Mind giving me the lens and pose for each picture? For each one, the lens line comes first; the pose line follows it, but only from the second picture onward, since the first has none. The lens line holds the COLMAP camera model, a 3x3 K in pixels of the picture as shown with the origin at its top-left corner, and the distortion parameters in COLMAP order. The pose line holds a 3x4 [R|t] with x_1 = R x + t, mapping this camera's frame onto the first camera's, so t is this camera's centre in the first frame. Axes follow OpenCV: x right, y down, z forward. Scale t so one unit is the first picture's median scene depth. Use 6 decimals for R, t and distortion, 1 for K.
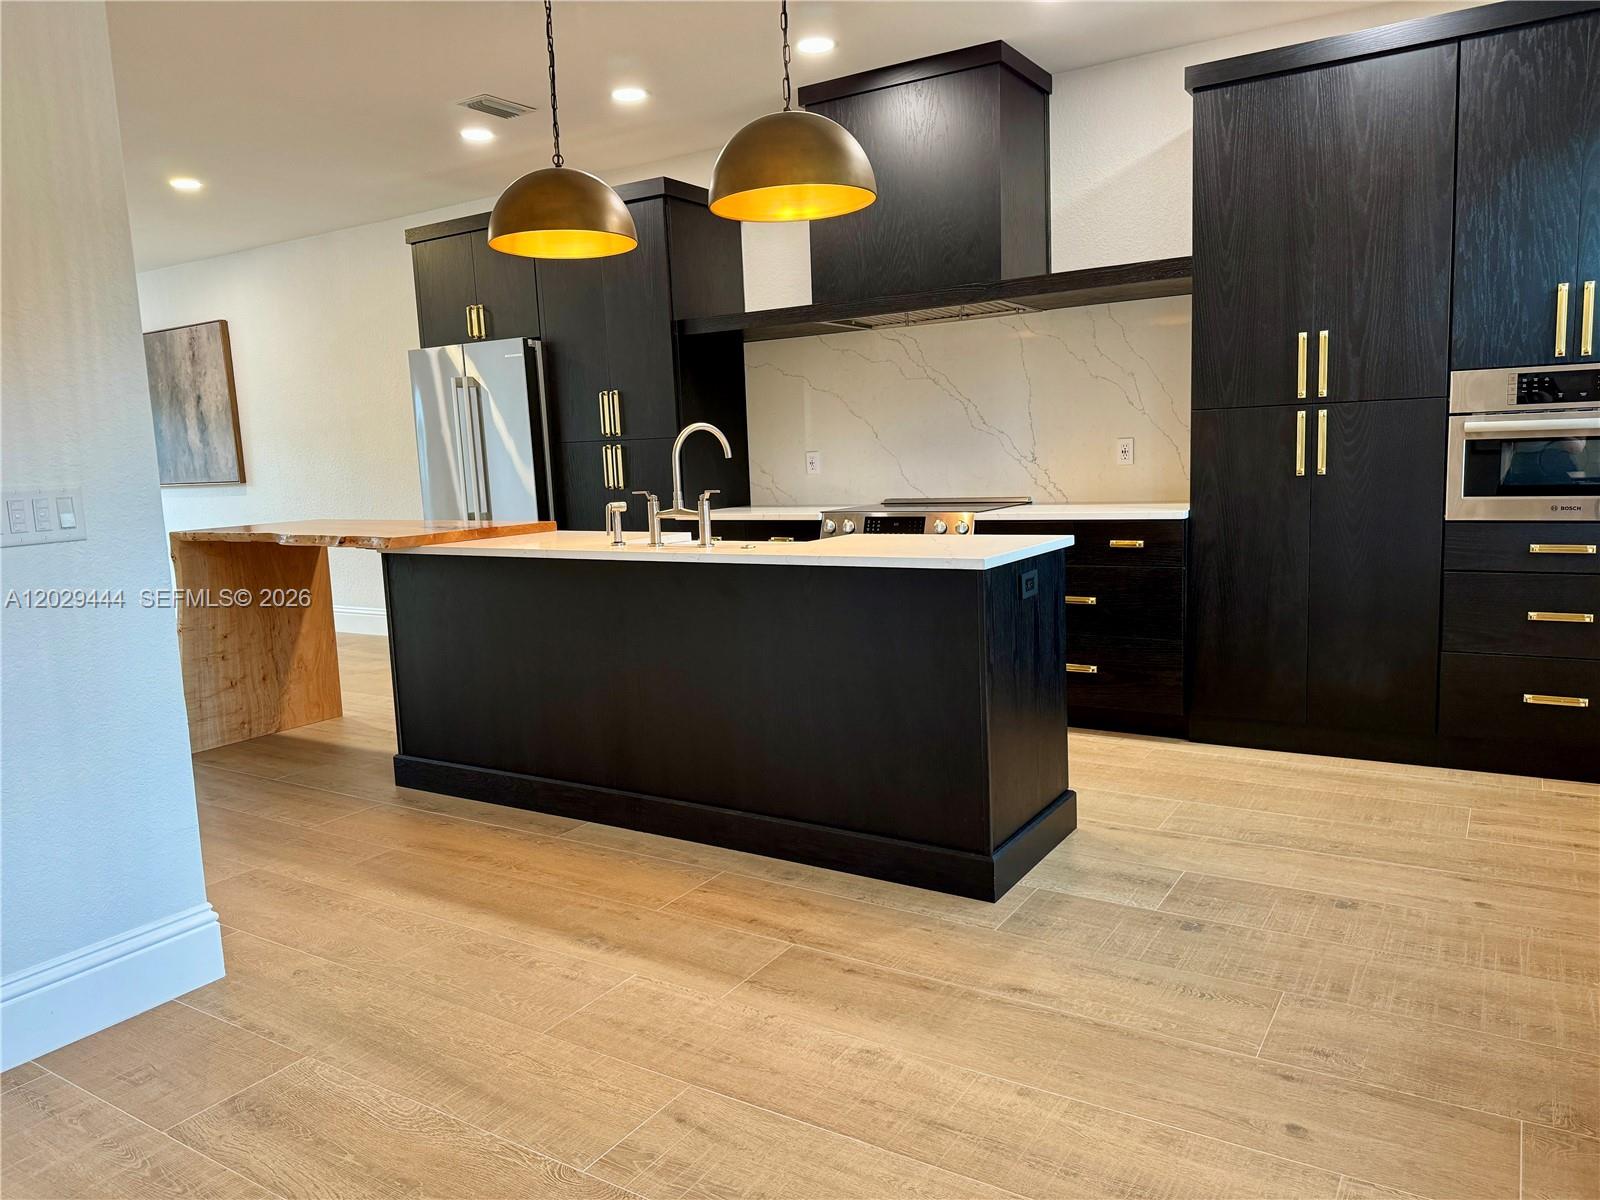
lens RADIAL K [[1129.8, 0, 797.8], [0, 1129.8, 596.9], [0, 0, 1]] dist [0.035639, -0.042764]
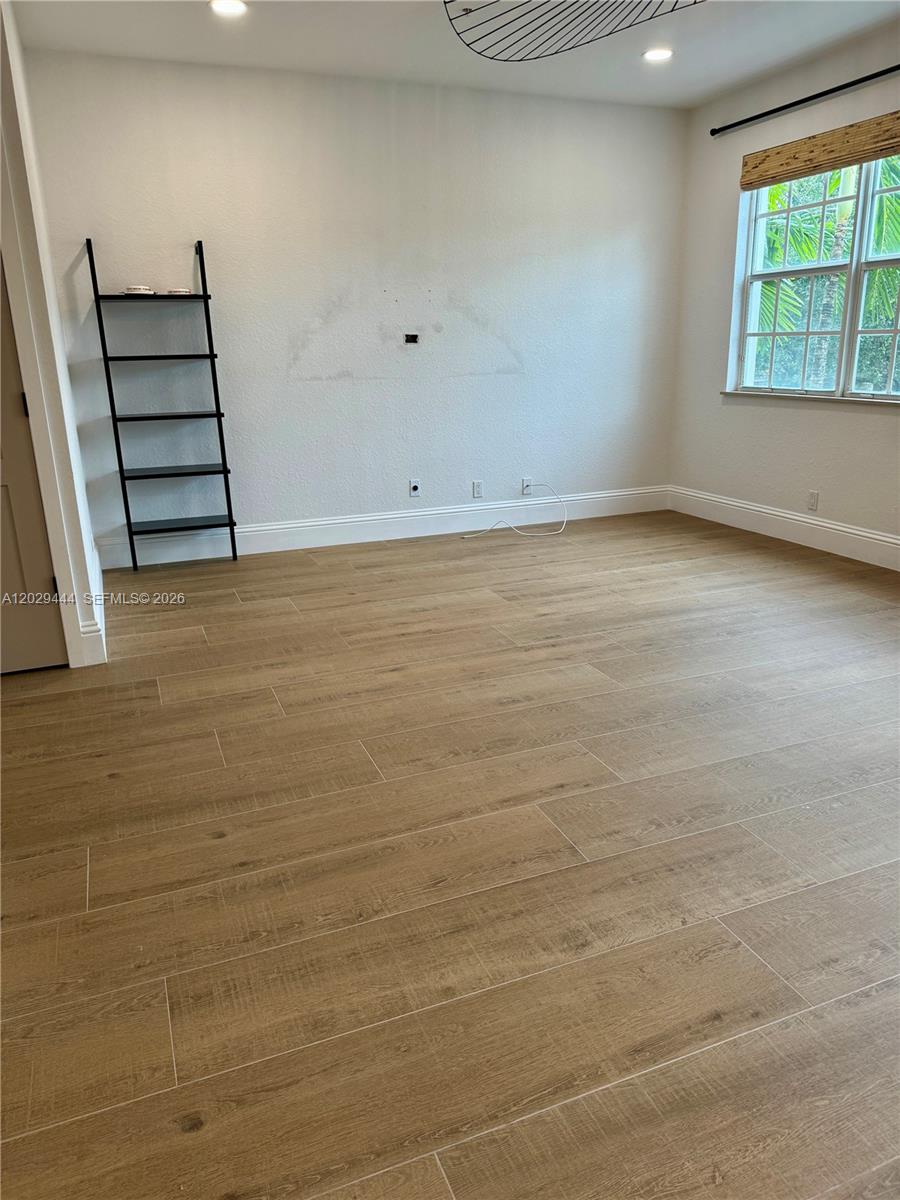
lens RADIAL K [[843.3, 0, 450.0], [0, 843.3, 600.0], [0, 0, 1]] dist [0.108311, -0.170405]
pose [[-0.585649, 0.281606, -0.760075, 0.756131], [-0.061249, 0.919654, 0.387923, -0.244556], [0.808248, 0.273741, -0.521346, 1.395130]]
